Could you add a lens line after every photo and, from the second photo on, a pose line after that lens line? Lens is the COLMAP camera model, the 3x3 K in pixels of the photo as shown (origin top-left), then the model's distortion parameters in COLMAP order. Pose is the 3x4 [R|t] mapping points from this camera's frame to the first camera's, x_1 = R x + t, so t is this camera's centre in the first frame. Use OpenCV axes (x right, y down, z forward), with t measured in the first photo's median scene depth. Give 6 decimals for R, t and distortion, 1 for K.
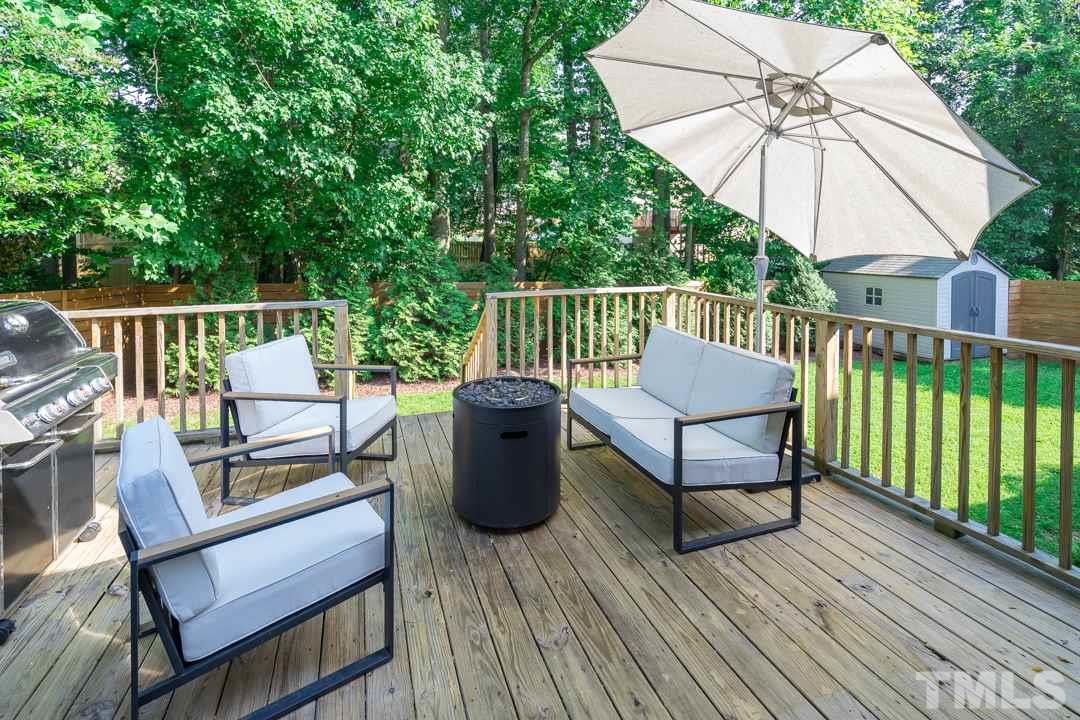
lens RADIAL K [[502.6, 0, 541.6], [0, 502.6, 307.3], [0, 0, 1]] dist [-0.032028, 0.000425]
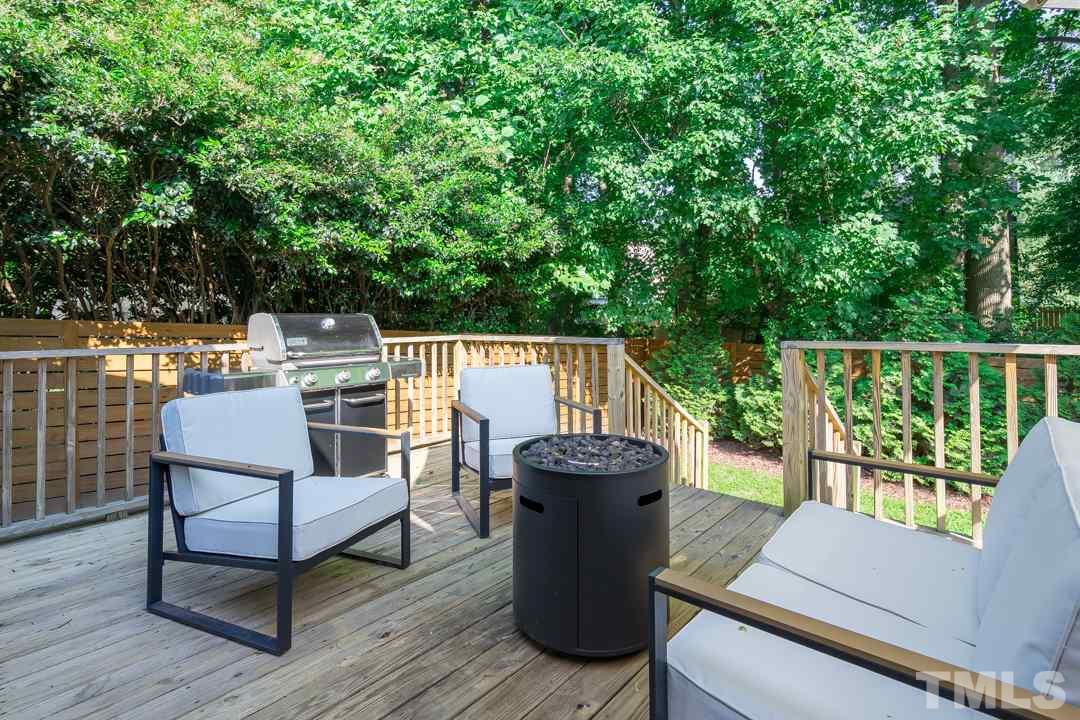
lens RADIAL K [[512.2, 0, 546.6], [0, 512.2, 330.2], [0, 0, 1]] dist [-0.012441, 0.000280]
pose [[0.489202, 0.010116, -0.872112, 0.364383], [-0.100250, 0.993958, -0.044704, 0.023524], [0.866390, 0.109298, 0.487260, 0.385942]]
